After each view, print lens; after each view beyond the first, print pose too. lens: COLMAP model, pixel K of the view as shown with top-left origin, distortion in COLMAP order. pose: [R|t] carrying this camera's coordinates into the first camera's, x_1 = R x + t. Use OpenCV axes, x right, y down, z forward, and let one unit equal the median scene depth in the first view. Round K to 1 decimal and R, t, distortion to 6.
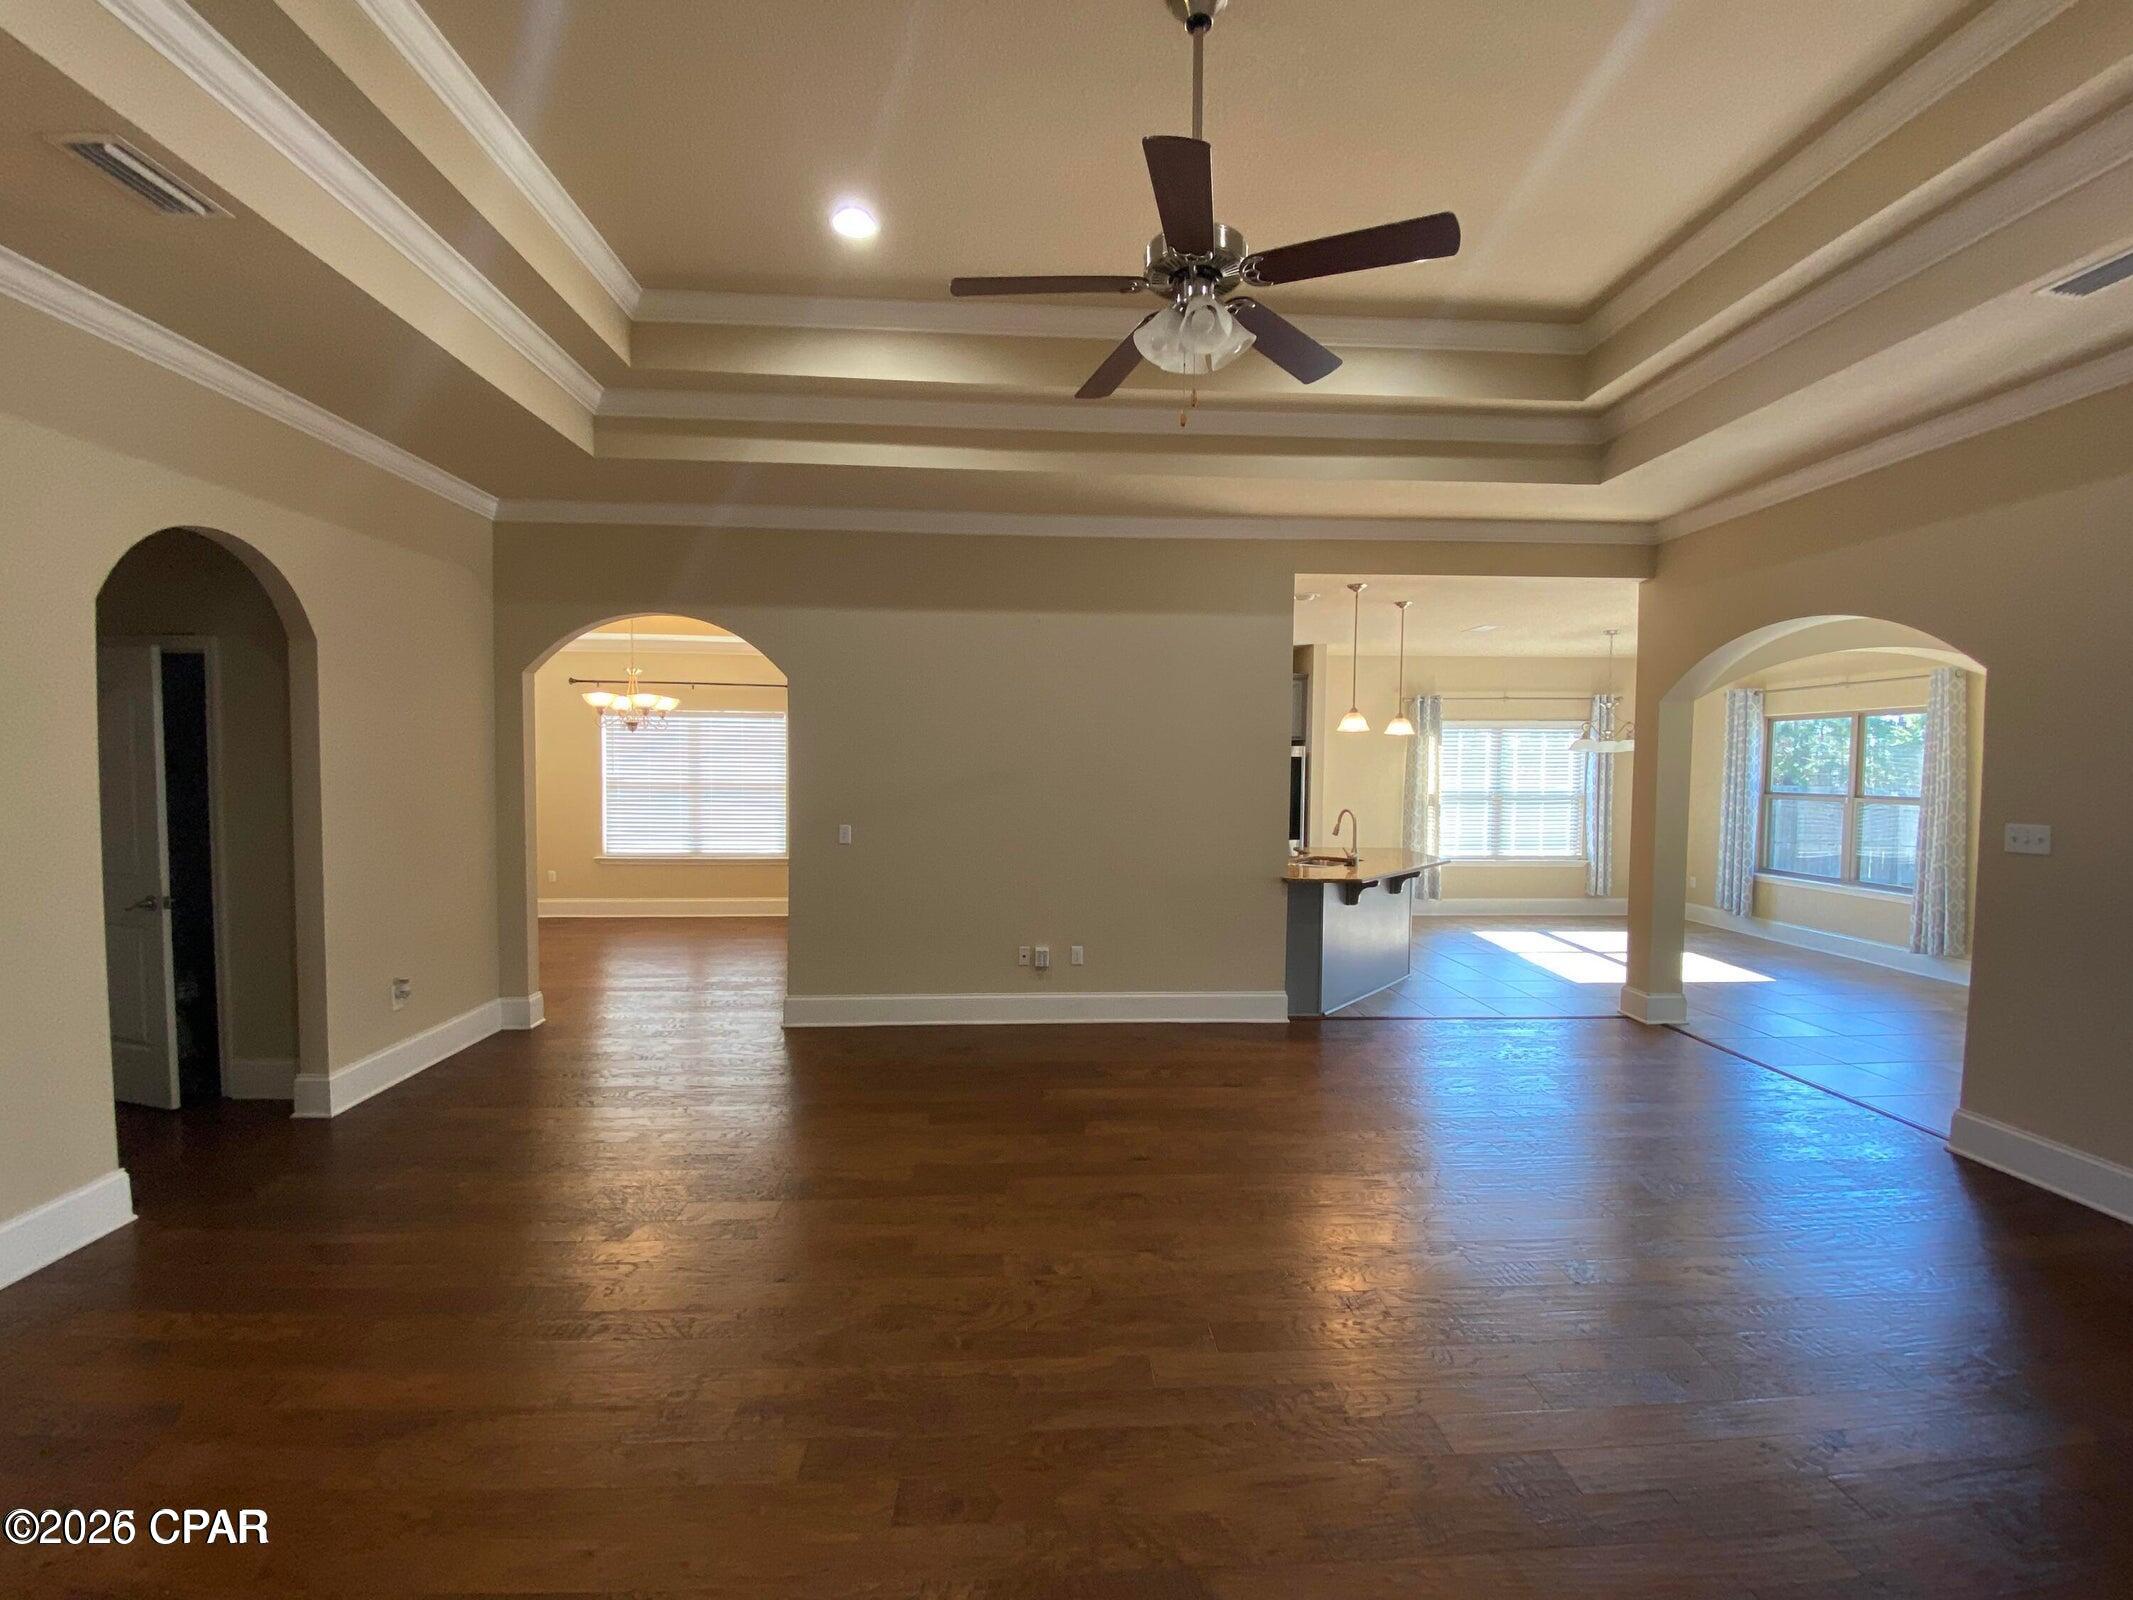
lens RADIAL K [[863.5, 0, 1055.7], [0, 863.5, 795.9], [0, 0, 1]] dist [0.011585, -0.012692]
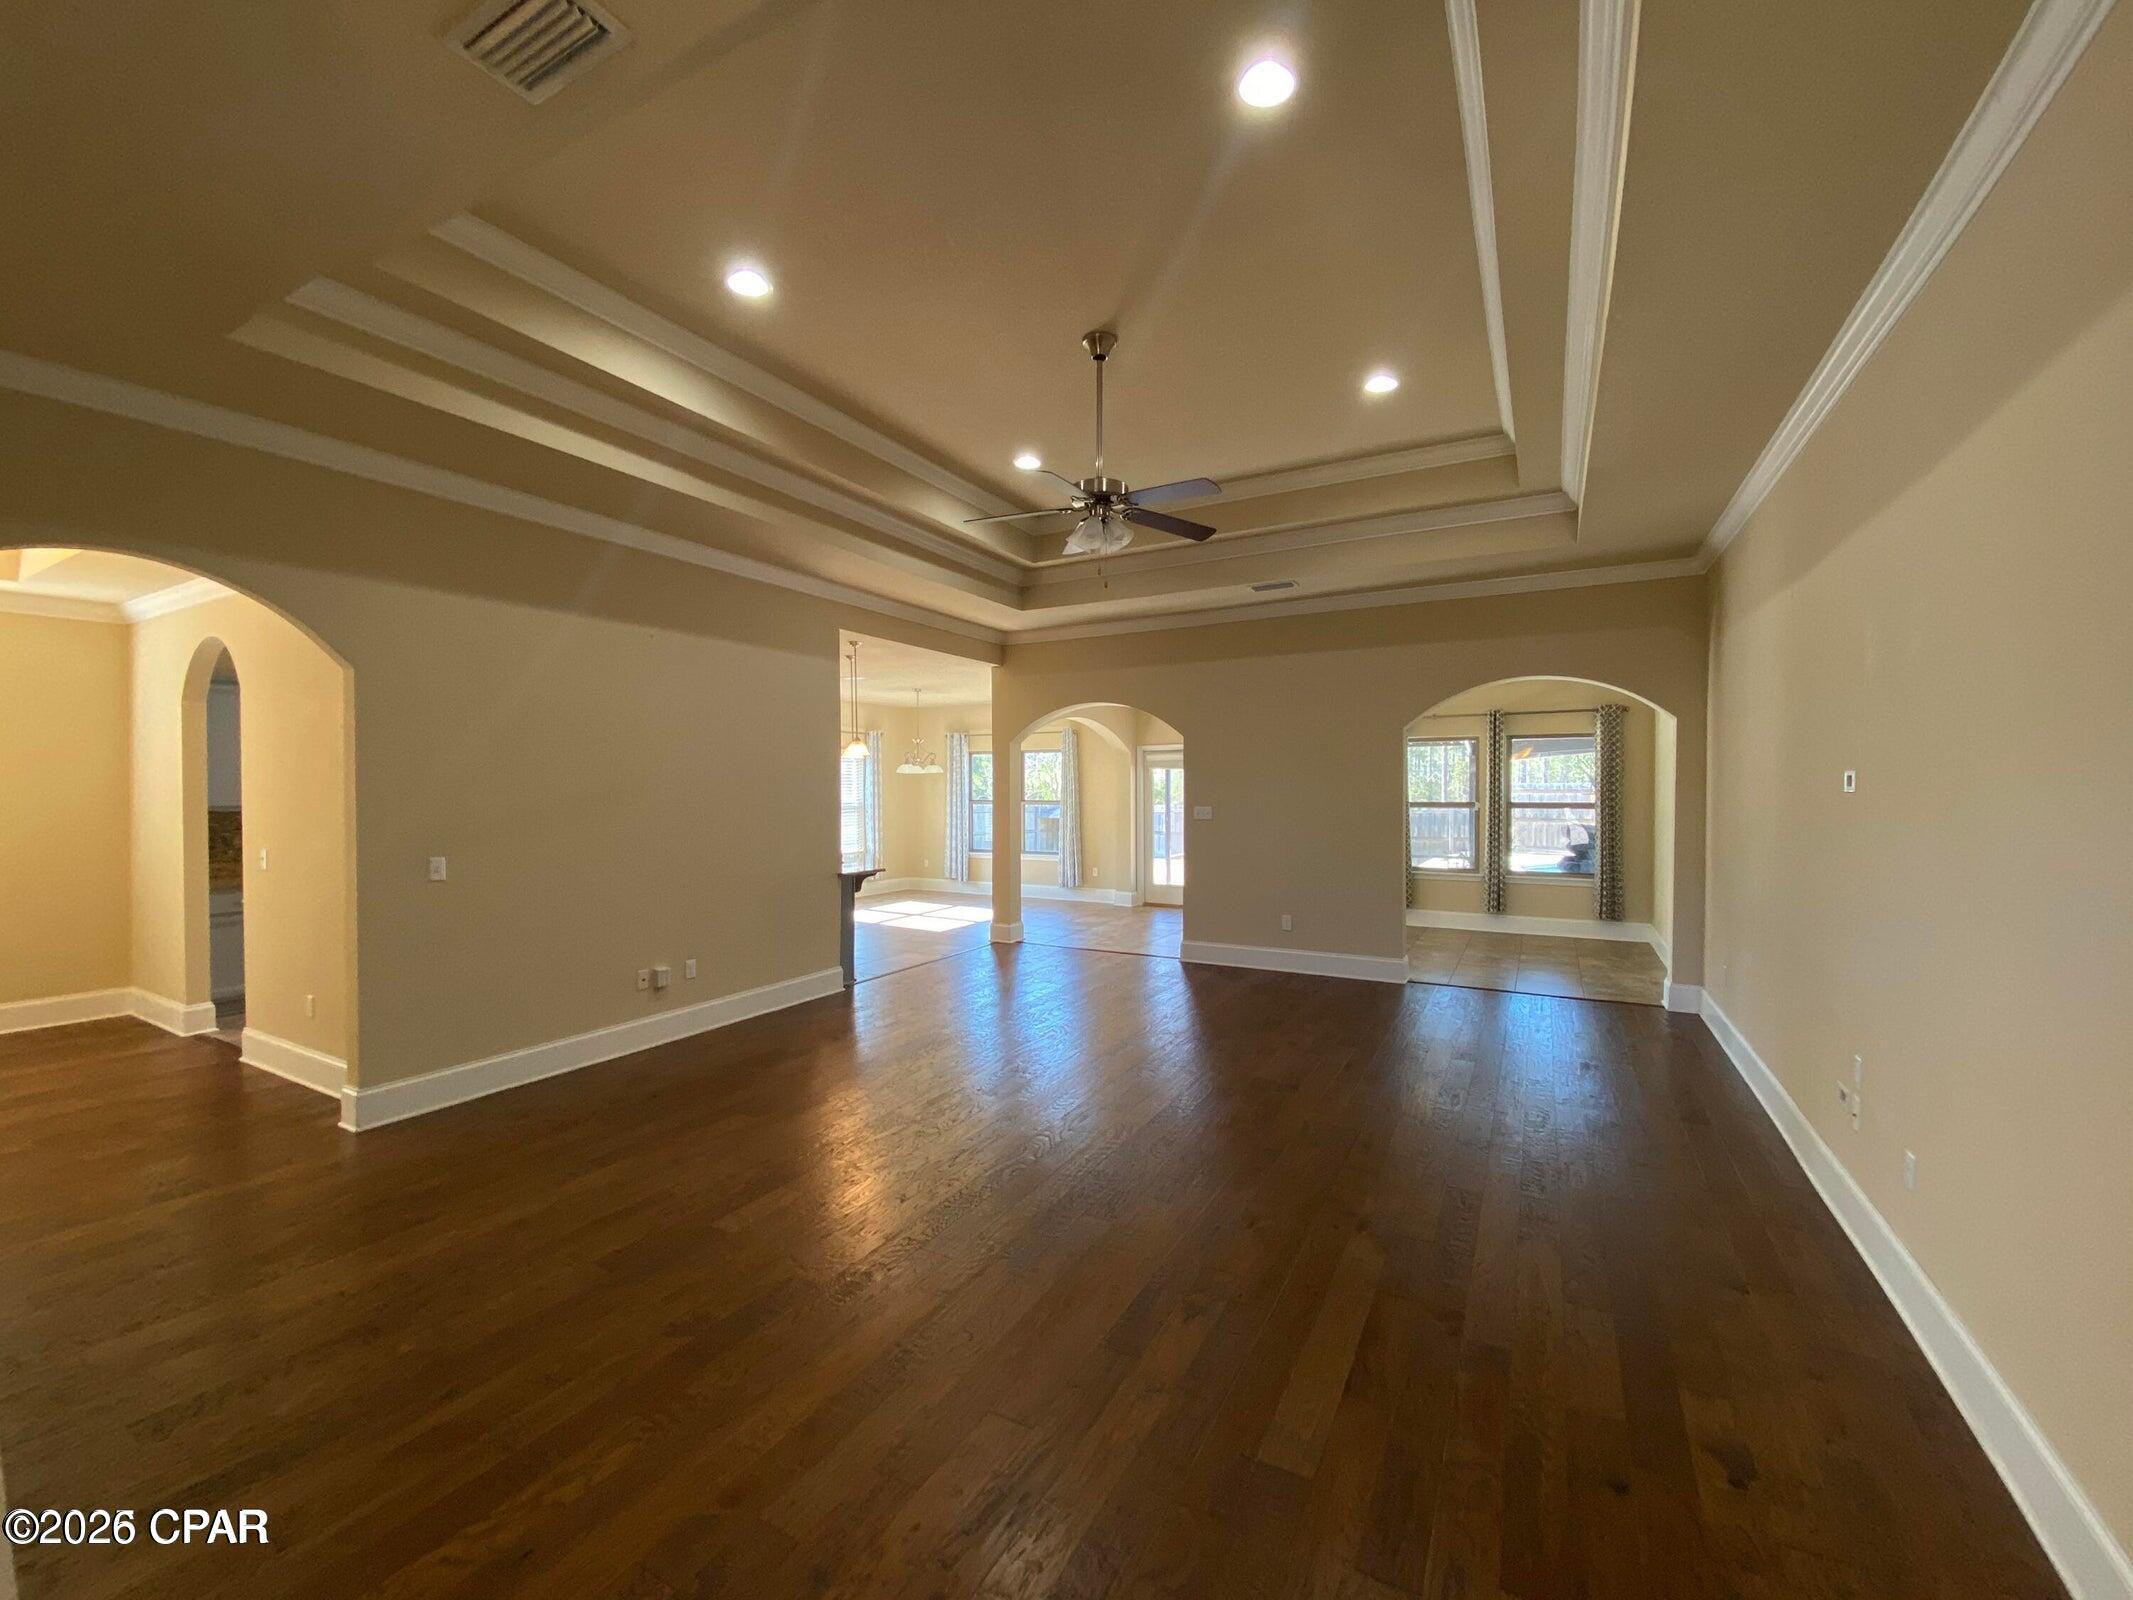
lens RADIAL K [[863.5, 0, 1072.1], [0, 863.5, 802.2], [0, 0, 1]] dist [0.011585, -0.012692]
pose [[0.523902, -0.024806, 0.851417, -0.591061], [0.037415, 0.999281, 0.006091, -0.003007], [-0.850956, 0.028665, 0.524454, 0.065336]]
